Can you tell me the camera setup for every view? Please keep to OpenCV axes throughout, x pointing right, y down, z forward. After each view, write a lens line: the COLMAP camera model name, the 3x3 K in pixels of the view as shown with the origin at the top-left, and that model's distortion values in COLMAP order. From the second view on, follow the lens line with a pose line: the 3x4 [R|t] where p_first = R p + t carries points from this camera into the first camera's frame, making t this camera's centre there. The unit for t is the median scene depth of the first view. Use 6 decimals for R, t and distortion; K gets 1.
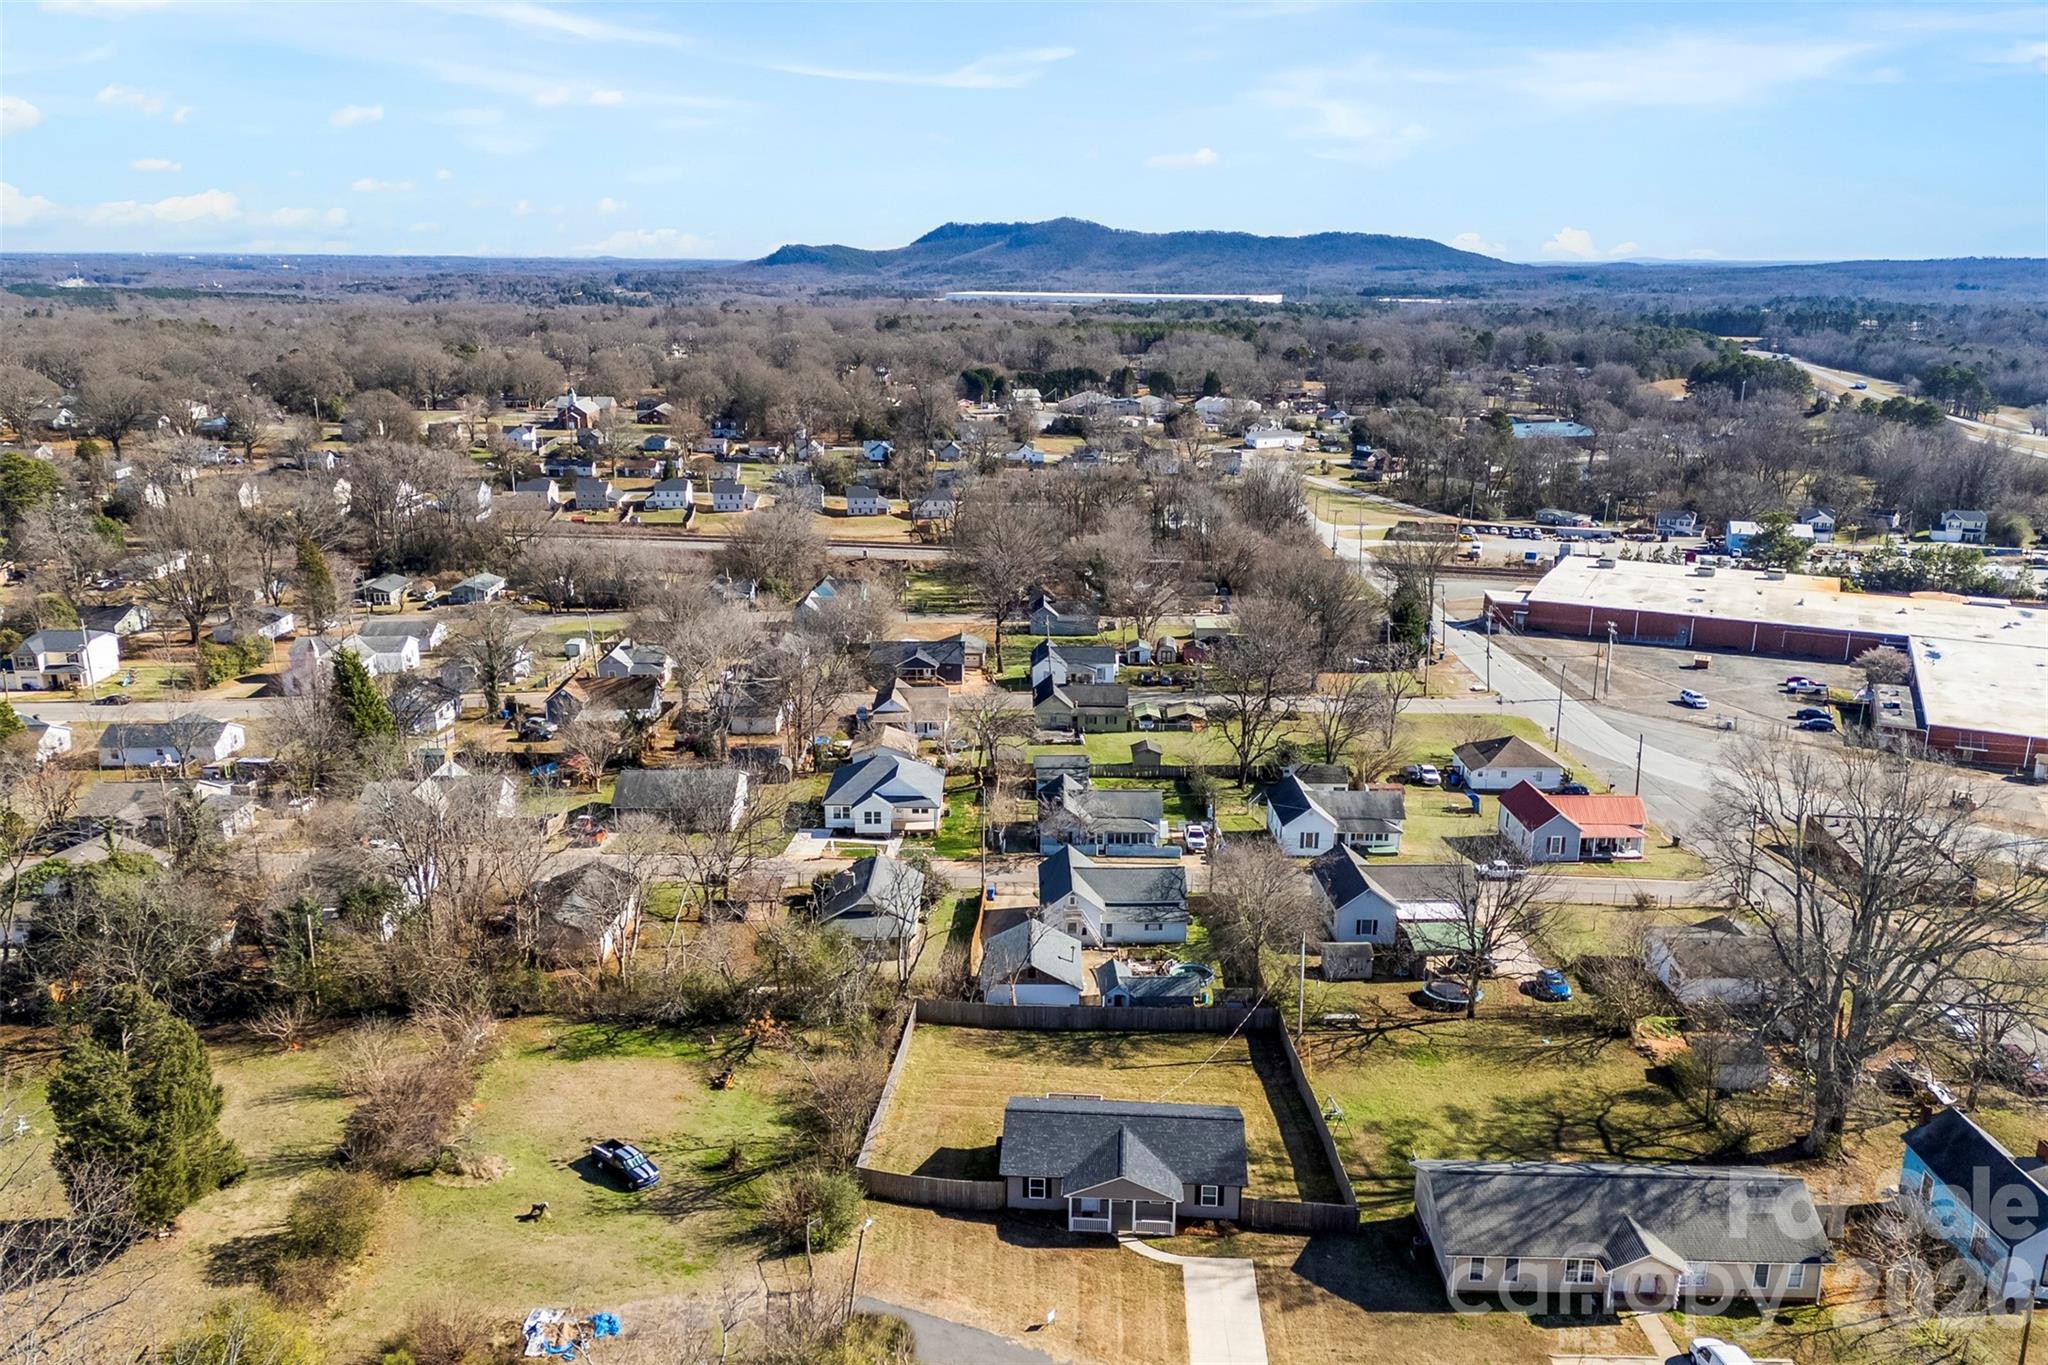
lens RADIAL K [[1504.1, 0, 1026.3], [0, 1504.1, 680.4], [0, 0, 1]] dist [0.069885, -0.052232]
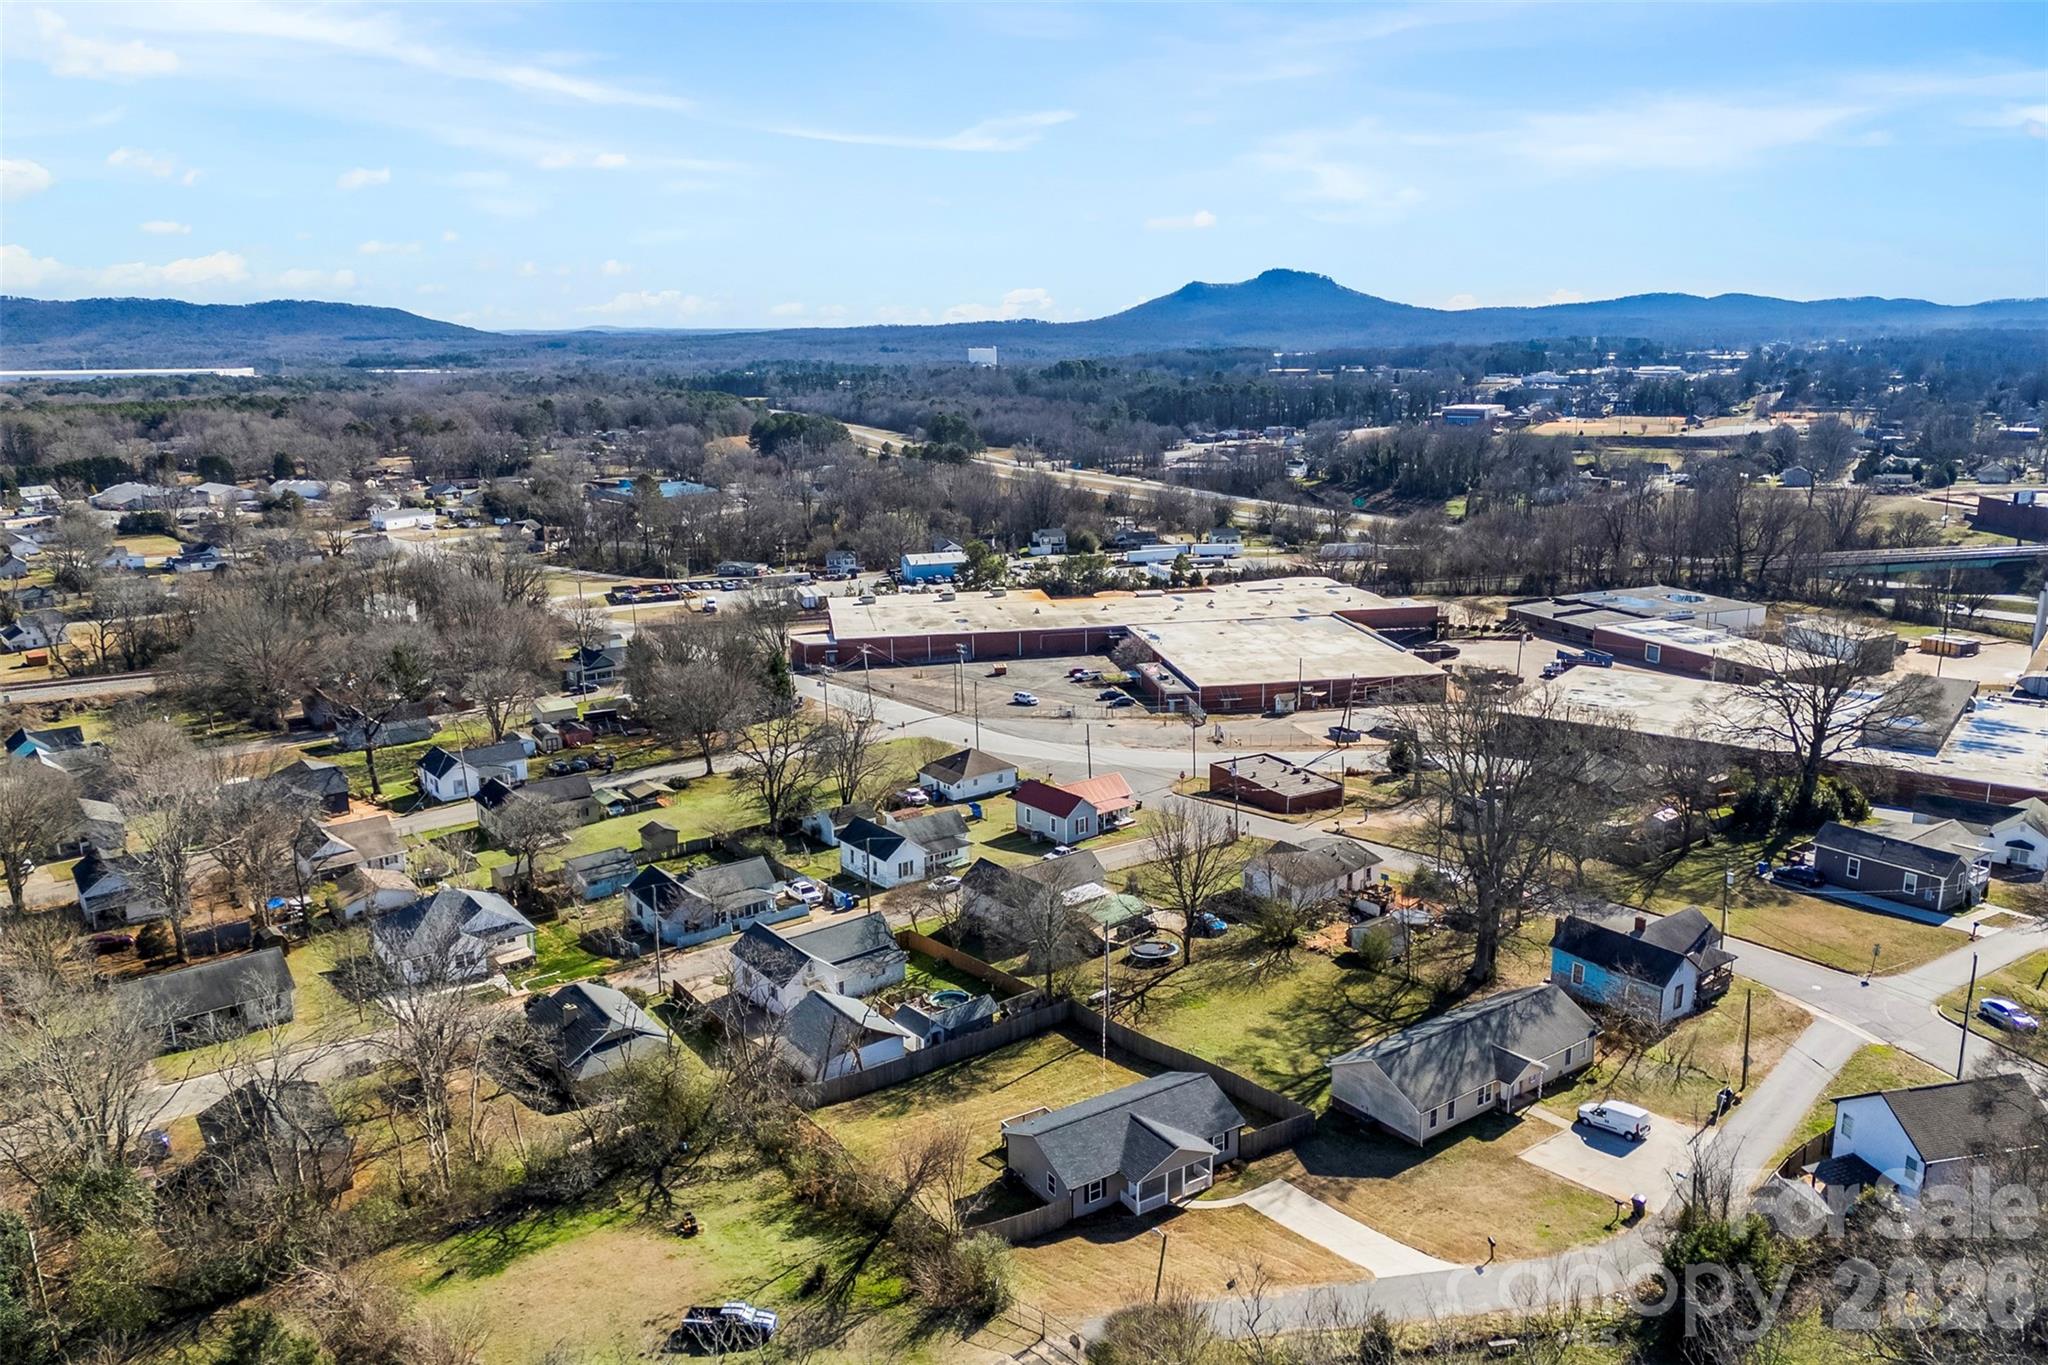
lens RADIAL K [[1504.1, 0, 1025.3], [0, 1504.1, 684.7], [0, 0, 1]] dist [0.069885, -0.052232]
pose [[0.803055, -0.152738, 0.575998, -0.255316], [0.175424, 0.984356, 0.016447, -0.019403], [-0.569499, 0.087836, 0.817286, 0.049814]]
